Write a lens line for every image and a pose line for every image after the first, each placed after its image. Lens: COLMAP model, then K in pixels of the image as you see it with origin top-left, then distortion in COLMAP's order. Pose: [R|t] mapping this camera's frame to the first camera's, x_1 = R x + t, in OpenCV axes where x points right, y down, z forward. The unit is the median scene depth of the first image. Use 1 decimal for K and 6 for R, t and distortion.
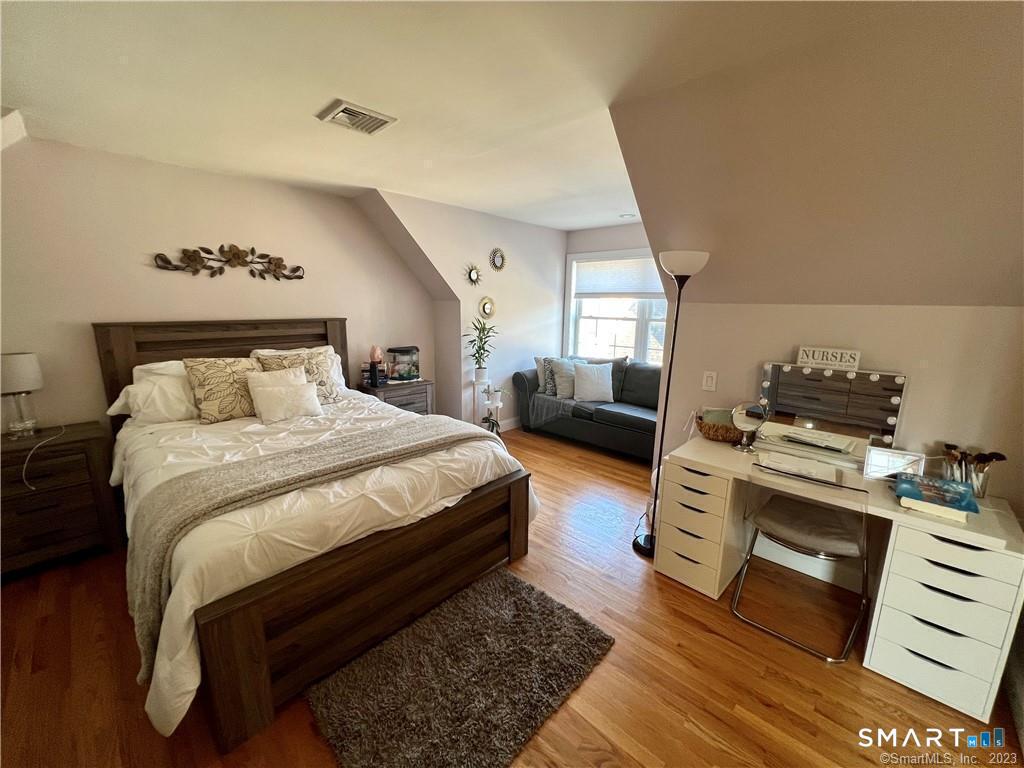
lens RADIAL K [[411.1, 0, 513.1], [0, 411.1, 384.1], [0, 0, 1]] dist [0.000265, 0.000133]
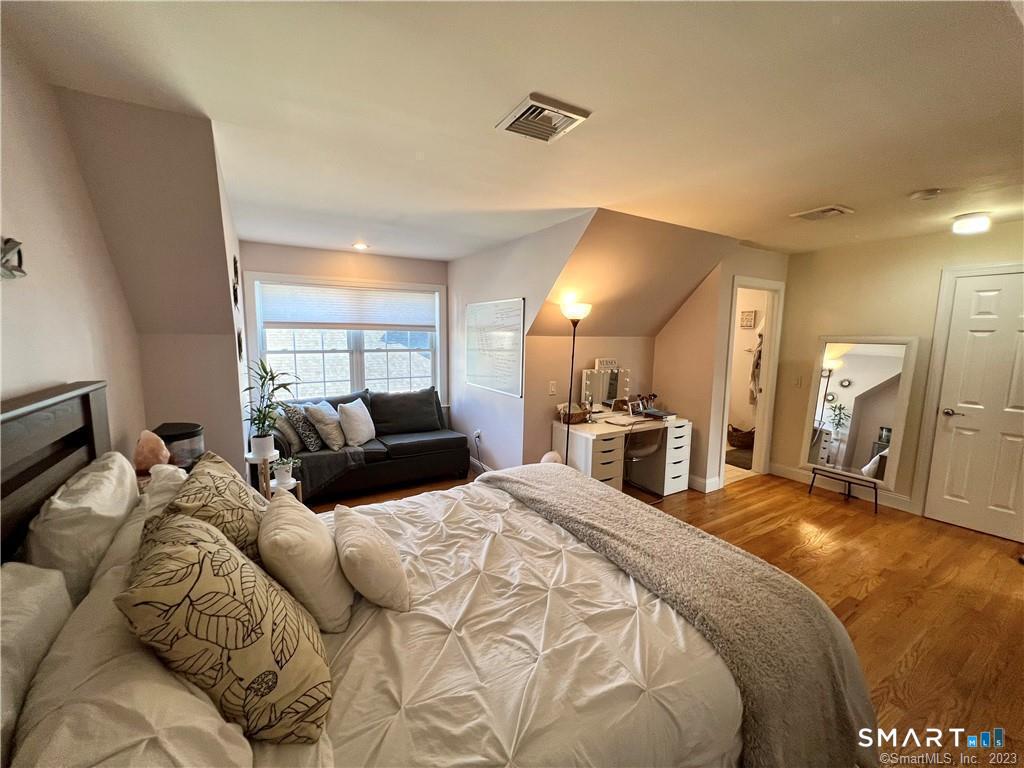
lens RADIAL K [[411.1, 0, 513.2], [0, 411.1, 383.6], [0, 0, 1]] dist [0.000265, 0.000133]
pose [[0.263808, -0.129042, 0.955905, -1.087905], [0.182064, 0.979859, 0.082031, -0.190083], [-0.947237, 0.152396, 0.281989, 0.792888]]
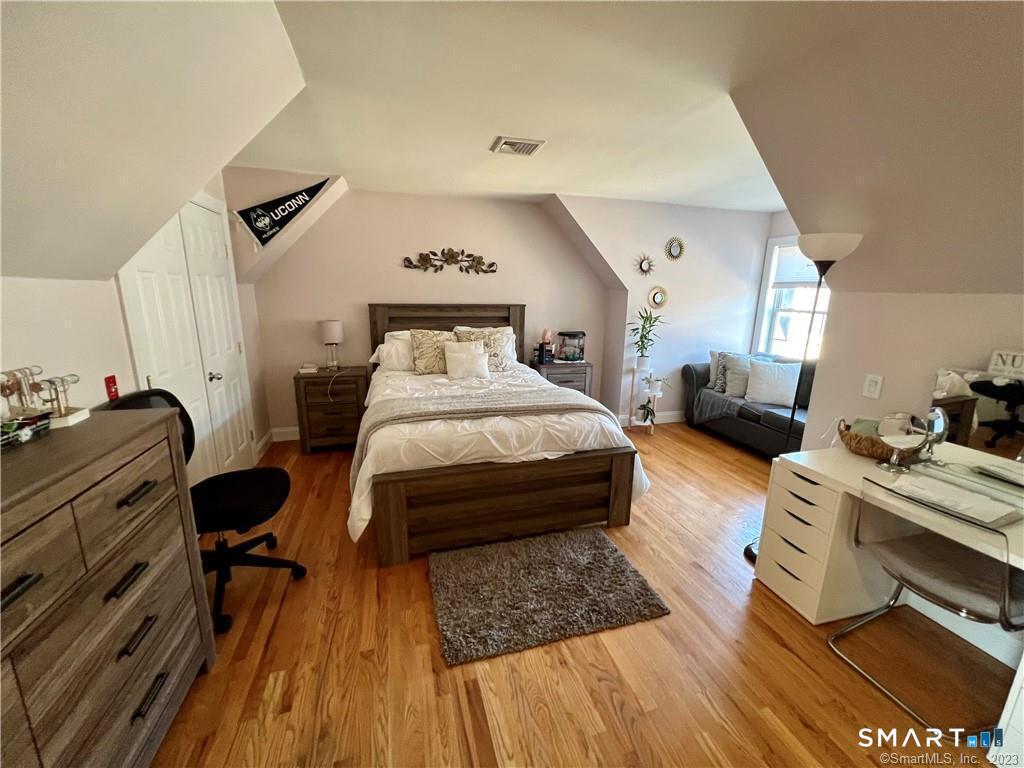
lens RADIAL K [[411.1, 0, 512.1], [0, 411.1, 383.0], [0, 0, 1]] dist [0.000265, 0.000133]
pose [[0.862862, 0.112932, -0.492661, 0.283417], [-0.104107, 0.993529, 0.045408, 0.027549], [0.494601, 0.012109, 0.869036, -0.099211]]
